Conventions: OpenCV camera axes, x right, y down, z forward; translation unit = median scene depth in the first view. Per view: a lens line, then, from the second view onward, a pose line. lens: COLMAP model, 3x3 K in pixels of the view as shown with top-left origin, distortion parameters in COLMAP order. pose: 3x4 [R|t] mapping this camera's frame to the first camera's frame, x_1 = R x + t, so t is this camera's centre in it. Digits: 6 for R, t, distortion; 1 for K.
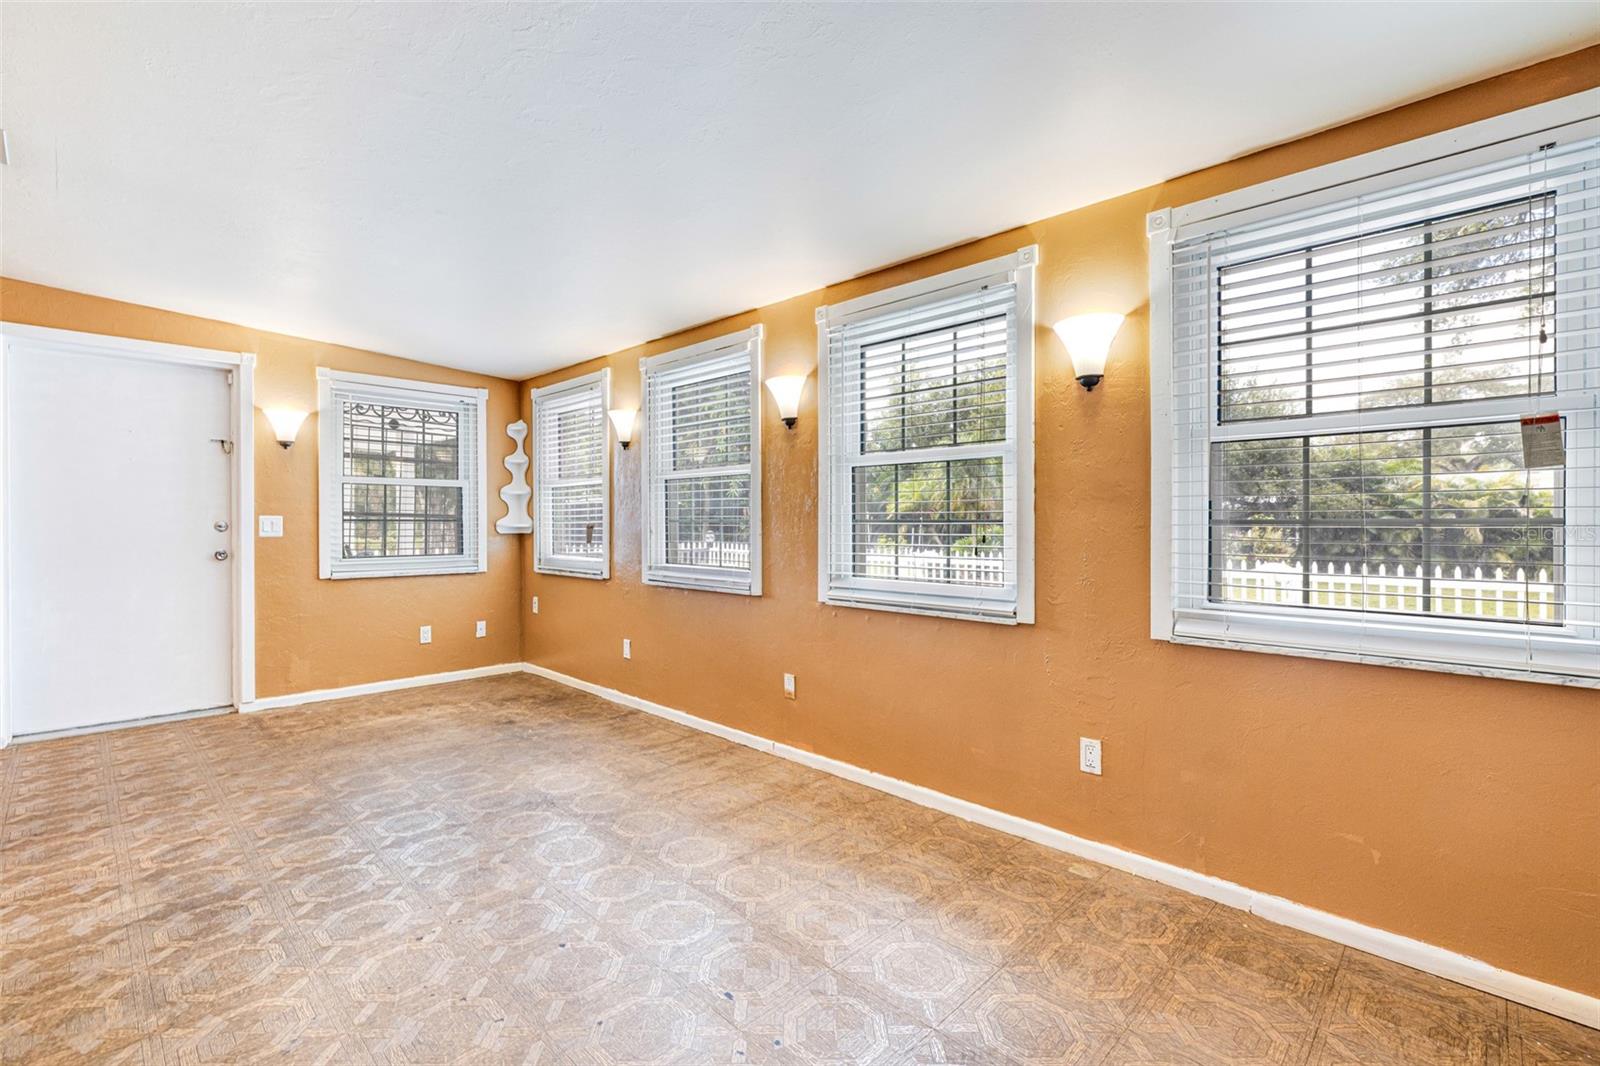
lens RADIAL K [[706.2, 0, 796.3], [0, 706.2, 528.2], [0, 0, 1]] dist [0.001454, -0.000072]
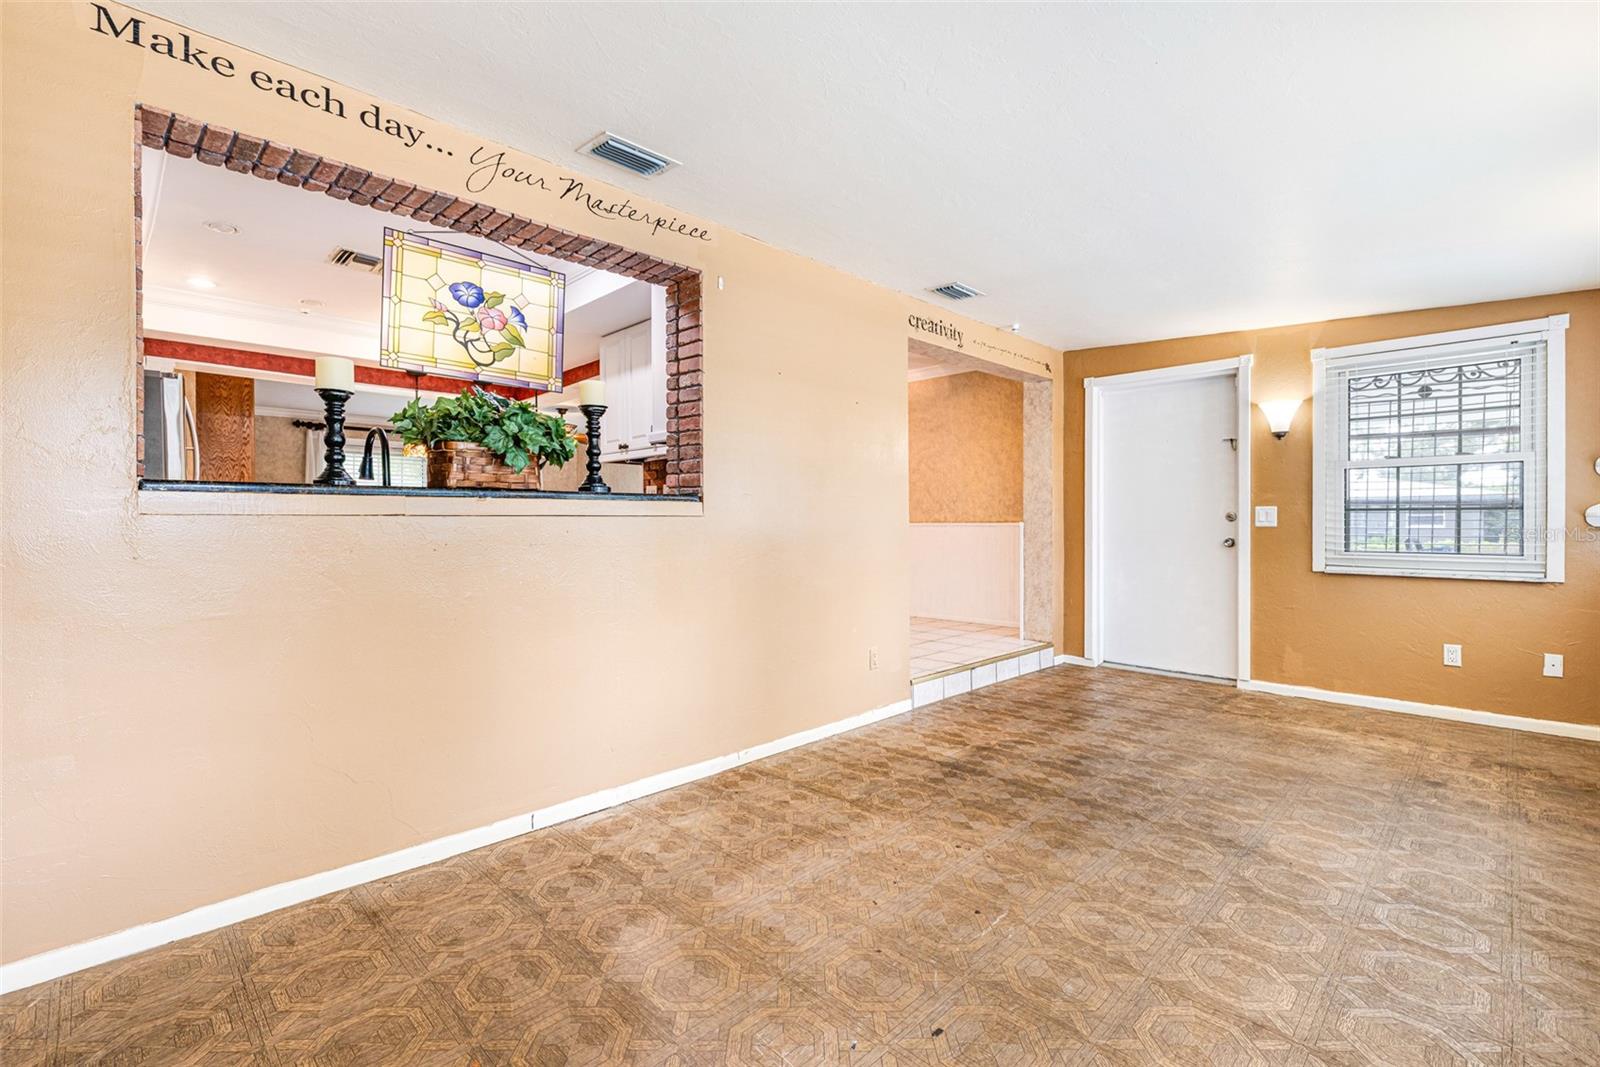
lens RADIAL K [[720.9, 0, 796.2], [0, 720.9, 524.4], [0, 0, 1]] dist [-0.000257, 0.000122]
pose [[-0.019019, 0.005215, -0.999806, 0.381113], [-0.005413, 0.999971, 0.005319, 0.008492], [0.999804, 0.005514, -0.018990, 0.390636]]
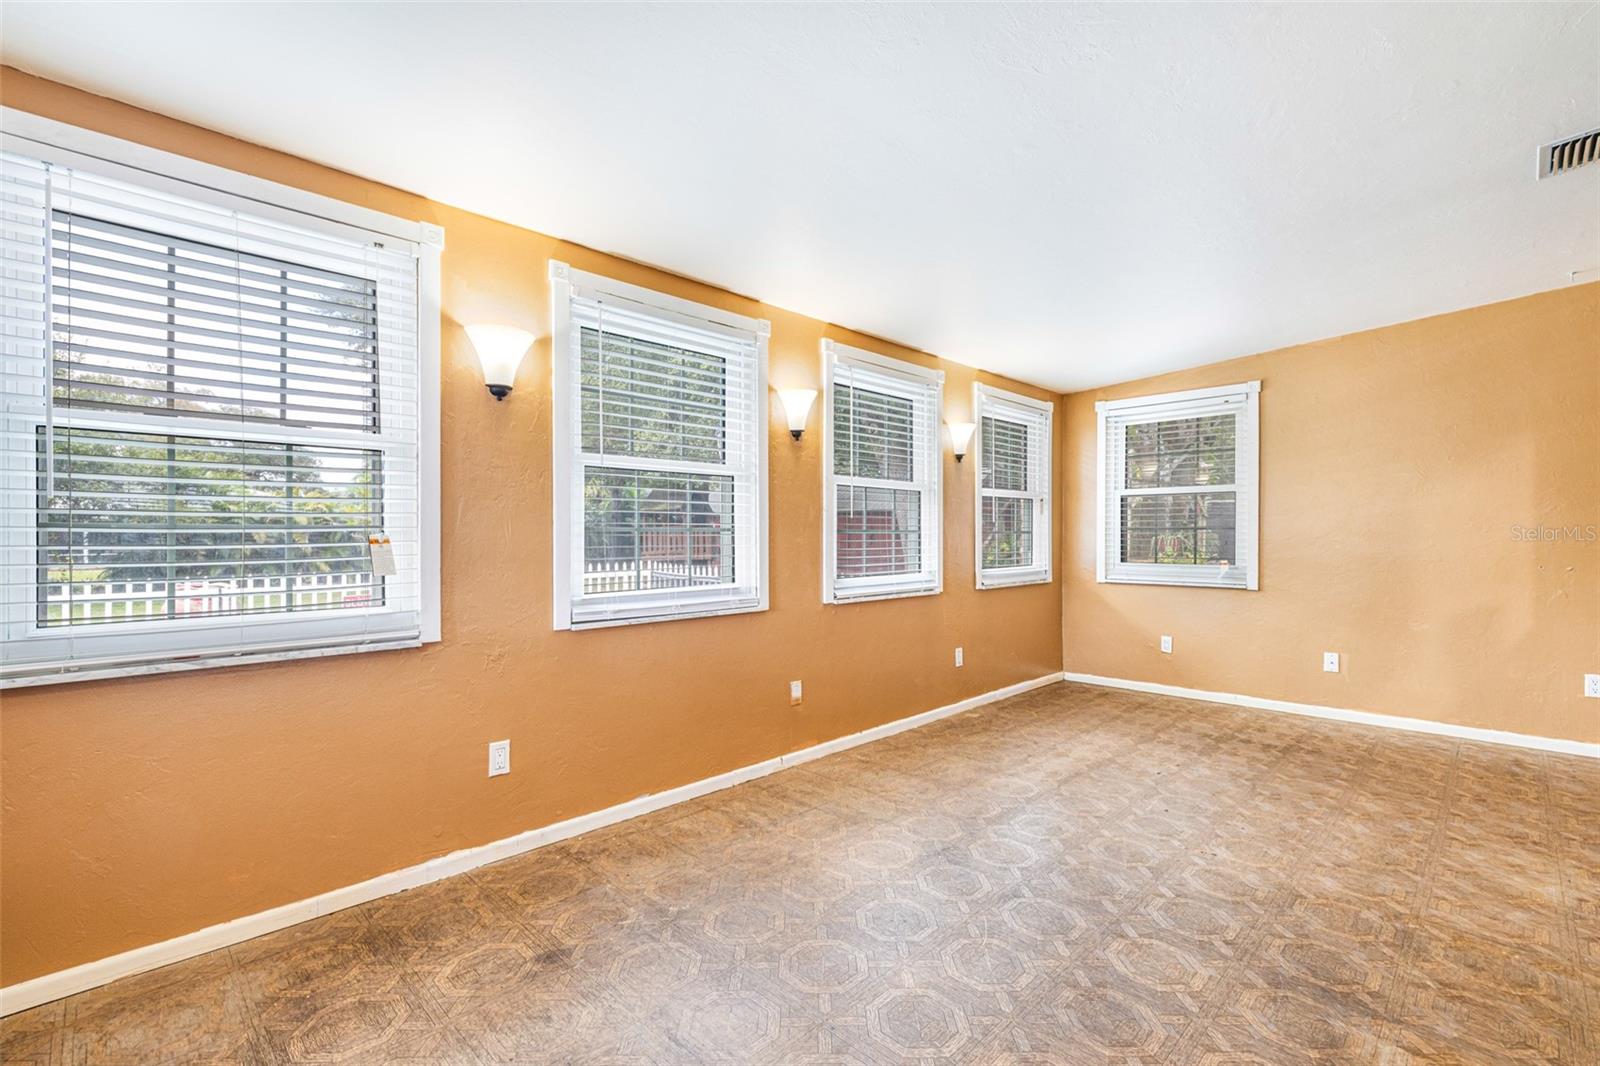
lens RADIAL K [[695.1, 0, 818.0], [0, 695.1, 536.7], [0, 0, 1]] dist [-0.000226, 0.000006]
pose [[0.009331, -0.001255, 0.999956, -0.949135], [0.010071, 0.999949, 0.001161, -0.002085], [-0.999906, 0.010059, 0.009343, 0.897447]]
